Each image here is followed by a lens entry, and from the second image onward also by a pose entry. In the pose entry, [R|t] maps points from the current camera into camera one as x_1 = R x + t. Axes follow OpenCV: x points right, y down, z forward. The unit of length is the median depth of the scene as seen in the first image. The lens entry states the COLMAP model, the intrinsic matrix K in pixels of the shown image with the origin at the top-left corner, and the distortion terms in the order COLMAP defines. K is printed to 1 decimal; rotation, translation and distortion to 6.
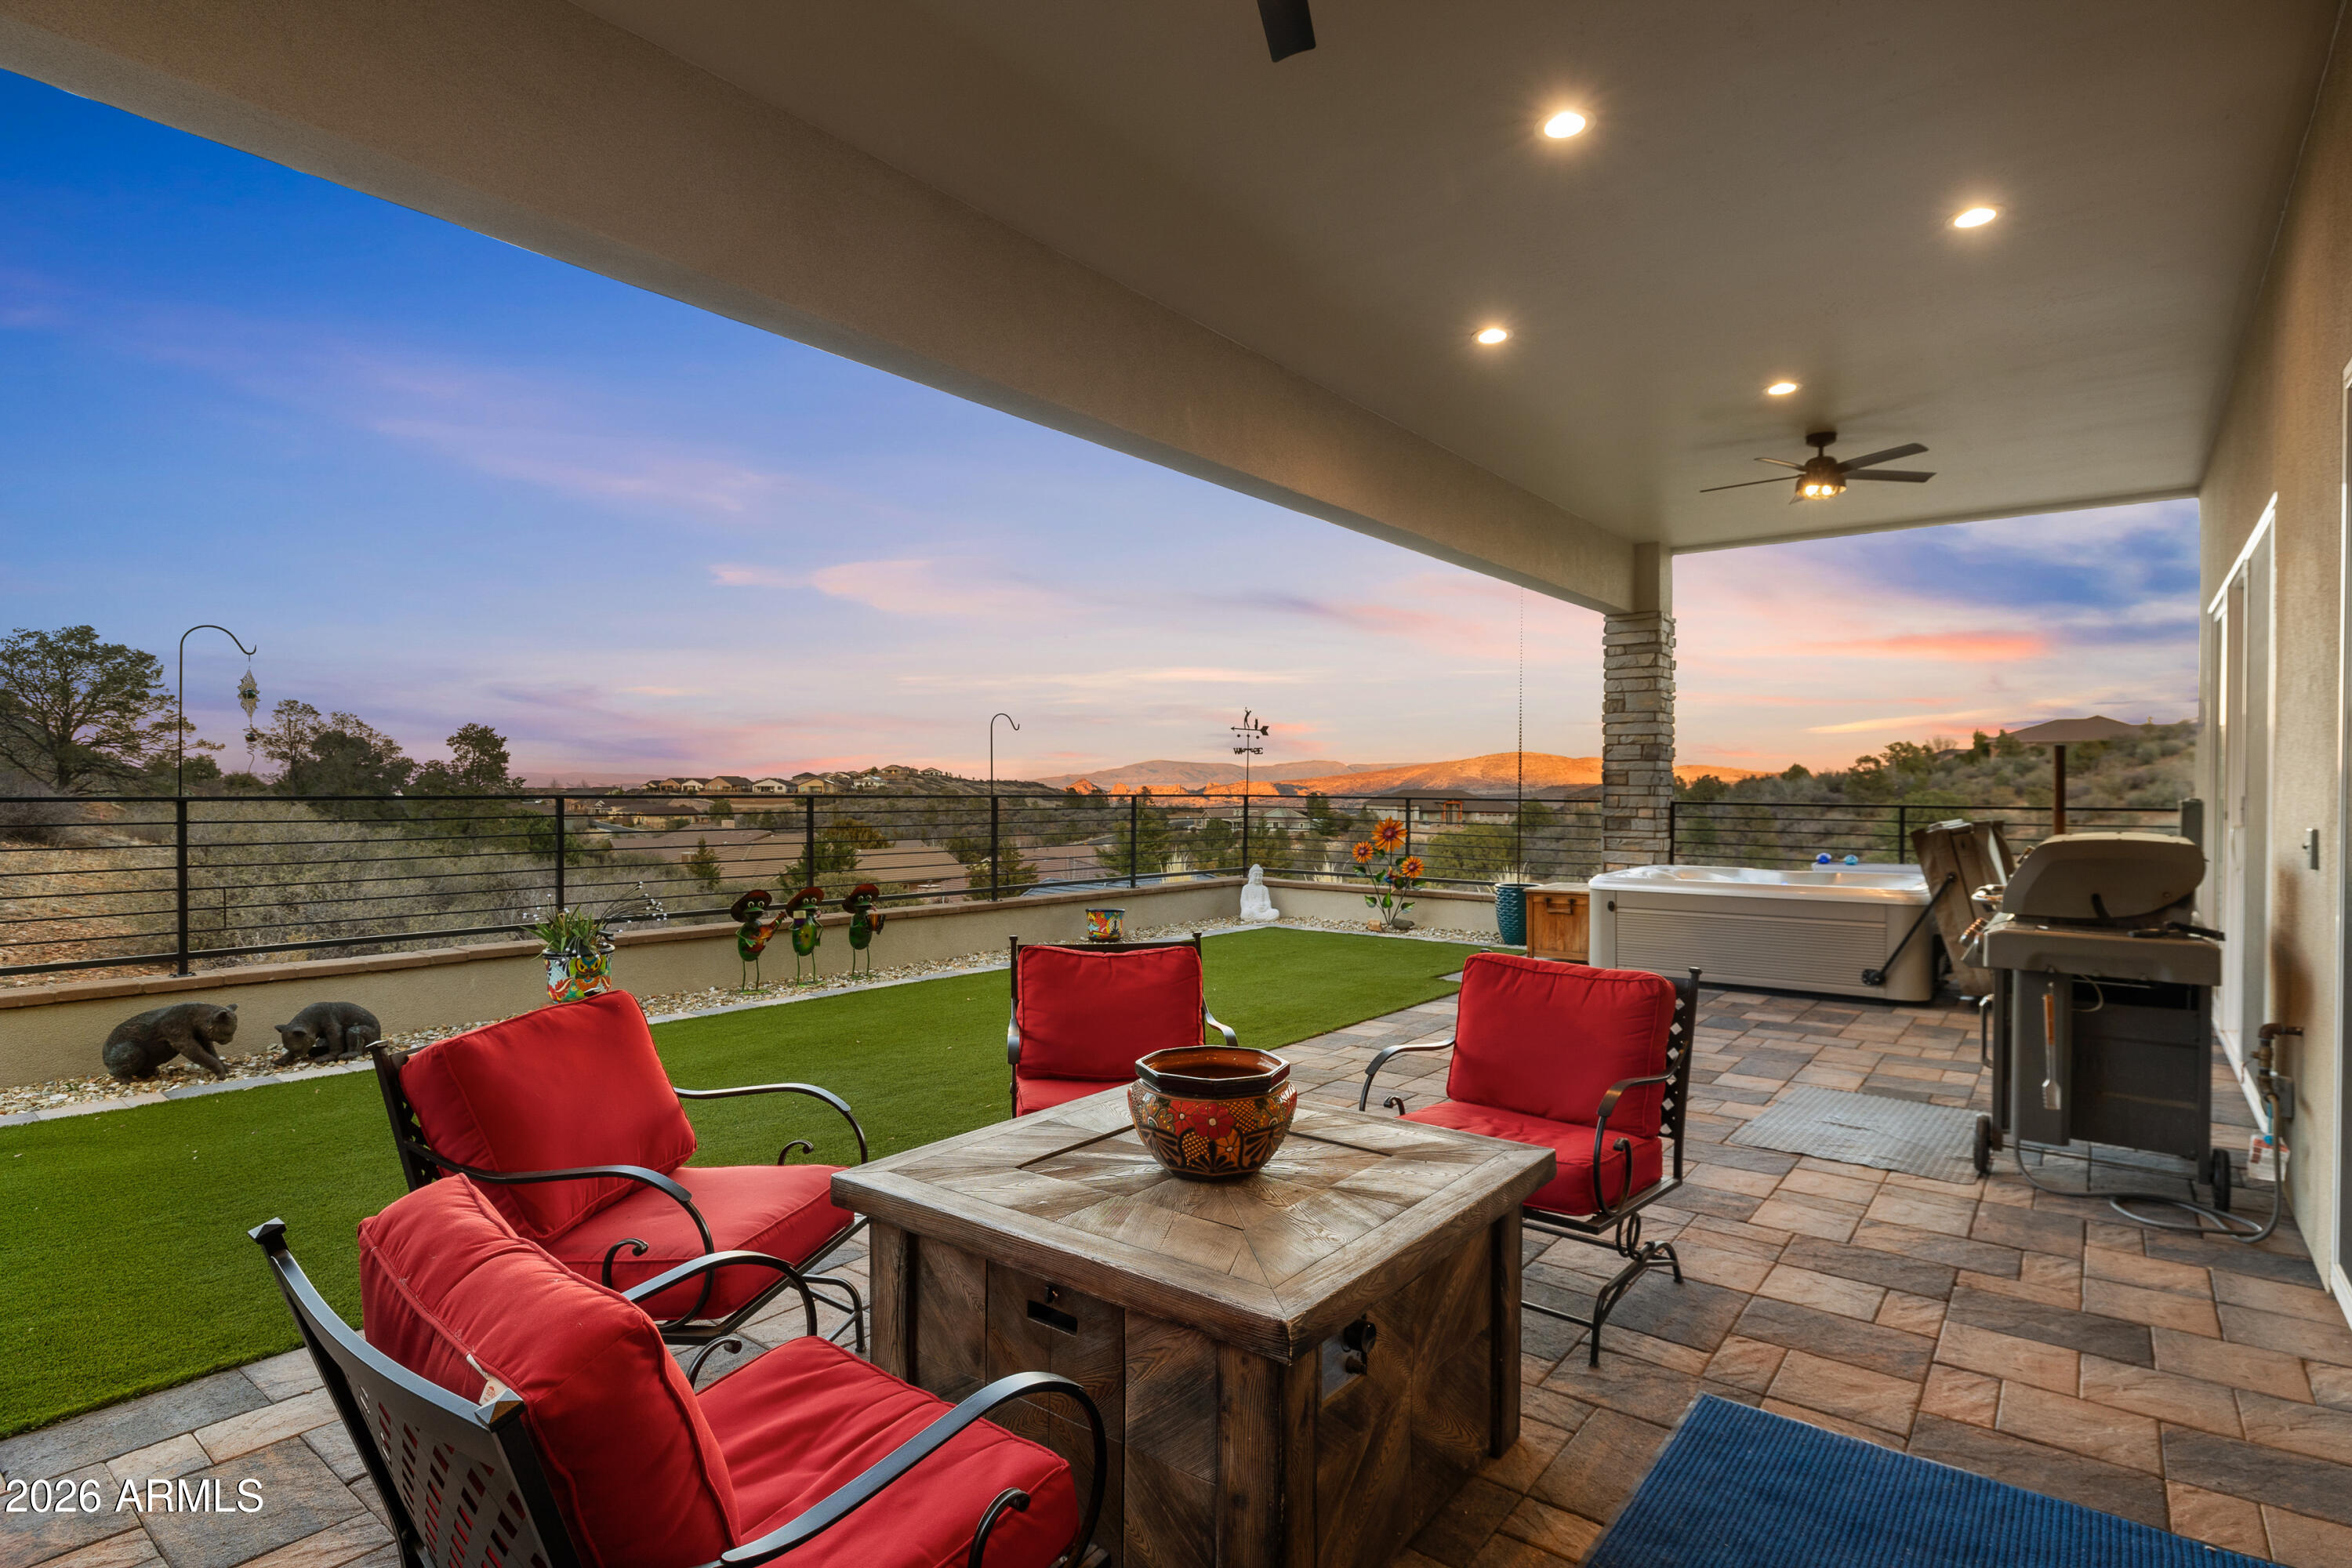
lens RADIAL K [[1203.3, 0, 1177.8], [0, 1203.3, 792.7], [0, 0, 1]] dist [-0.001734, 0.000661]
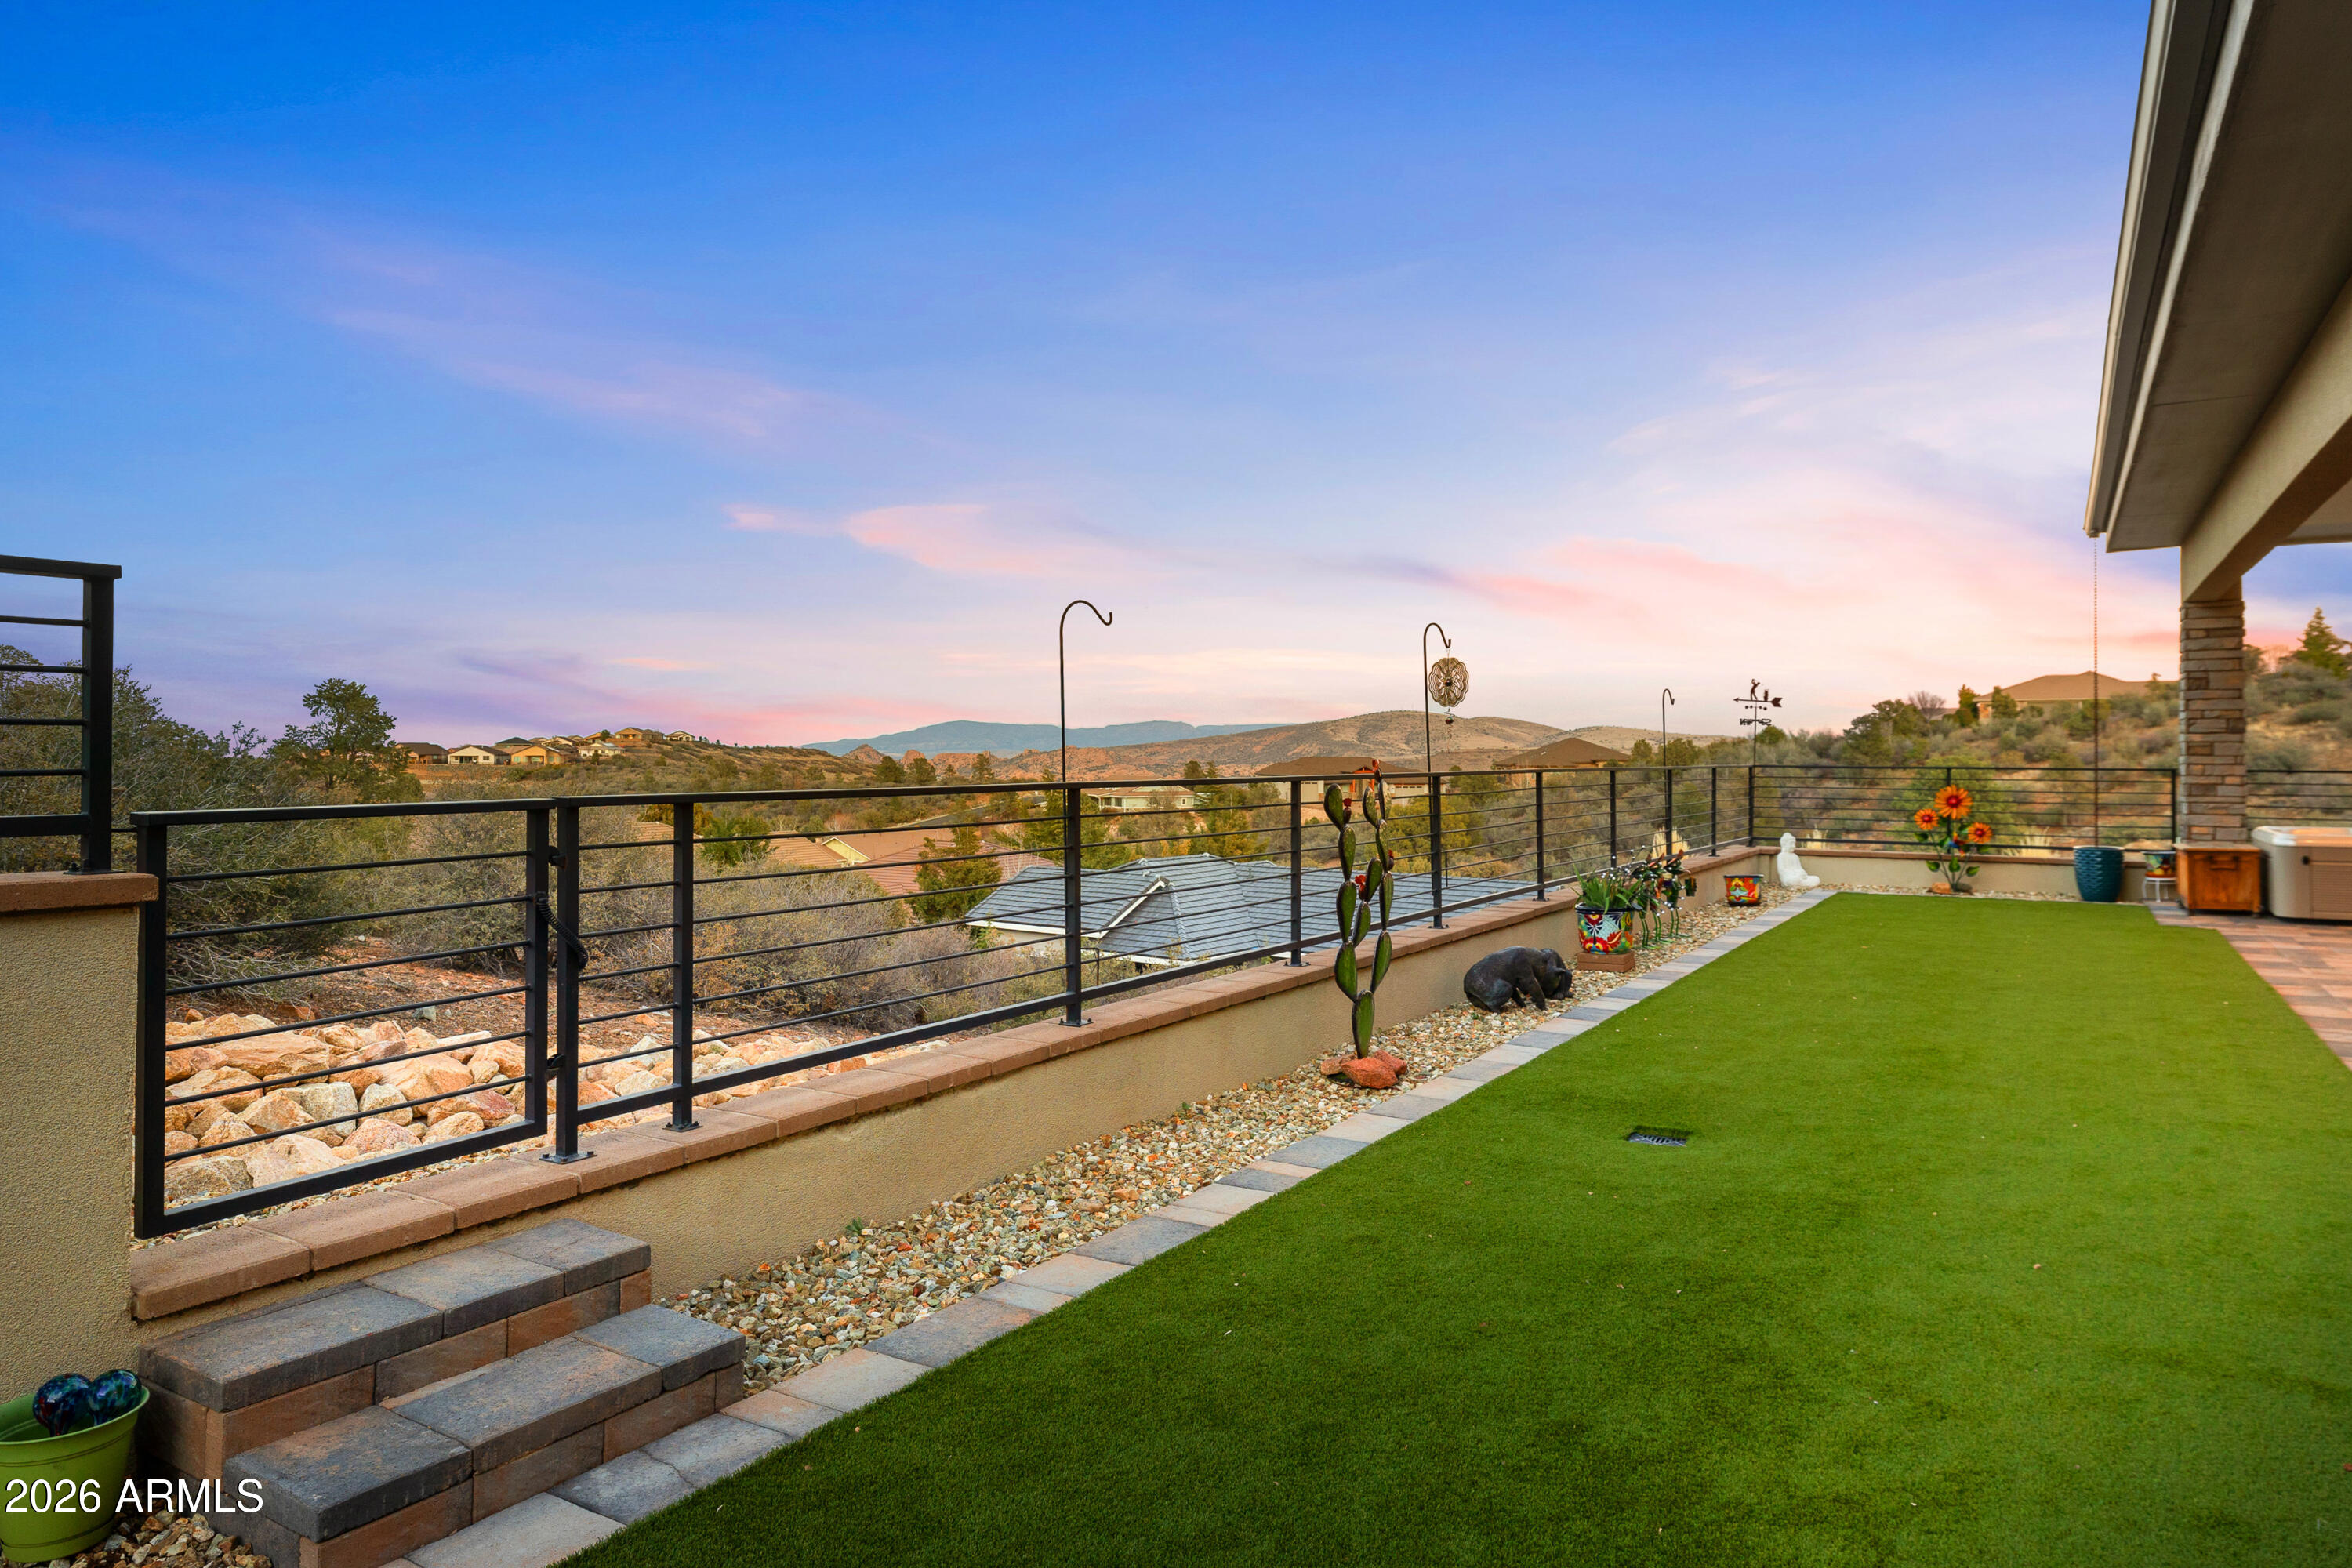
lens RADIAL K [[1503.8, 0, 1170.9], [0, 1503.8, 767.1], [0, 0, 1]] dist [-0.026044, -0.000111]
pose [[0.992430, -0.004884, 0.122718, -0.584125], [0.004406, 0.999982, 0.004161, -0.004325], [-0.122736, -0.003589, 0.992433, -0.187995]]
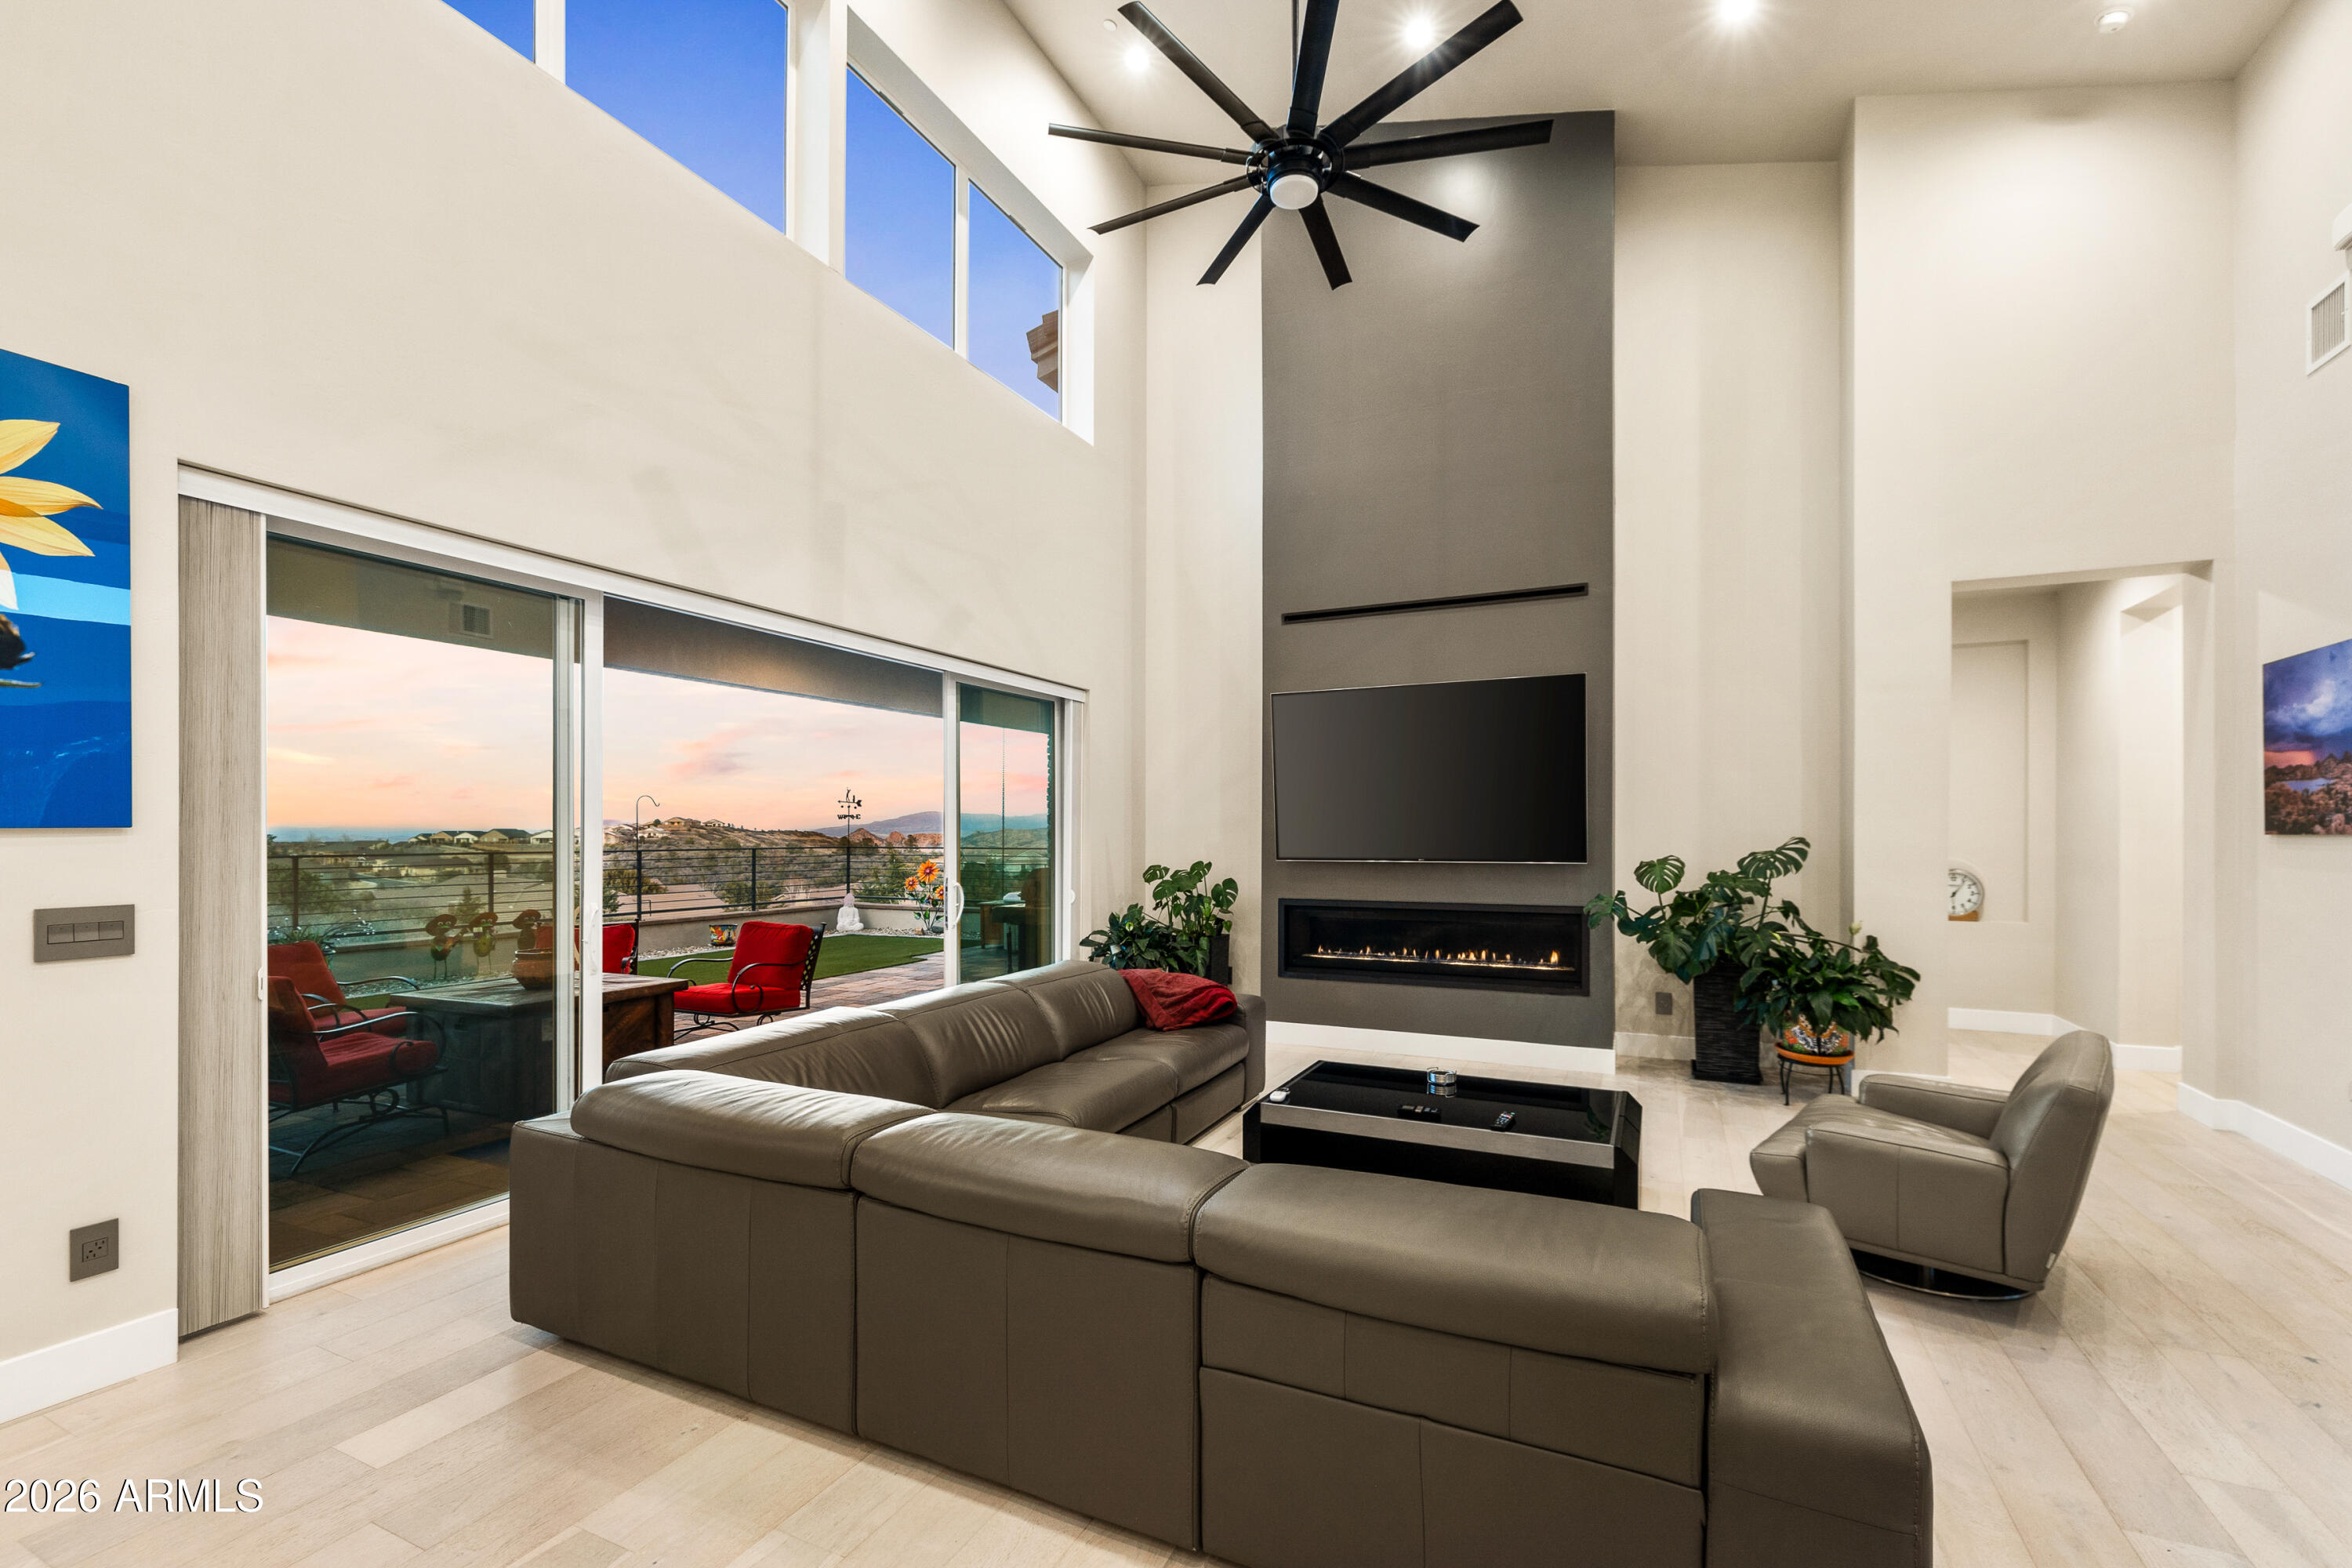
lens RADIAL K [[1024.5, 0, 1185.7], [0, 1024.5, 831.3], [0, 0, 1]] dist [0.000512, -0.000134]
pose [[0.974153, -0.009148, 0.225705, 0.177009], [0.010707, 0.999927, -0.005684, -0.005517], [-0.225637, 0.007953, 0.974179, -0.314542]]
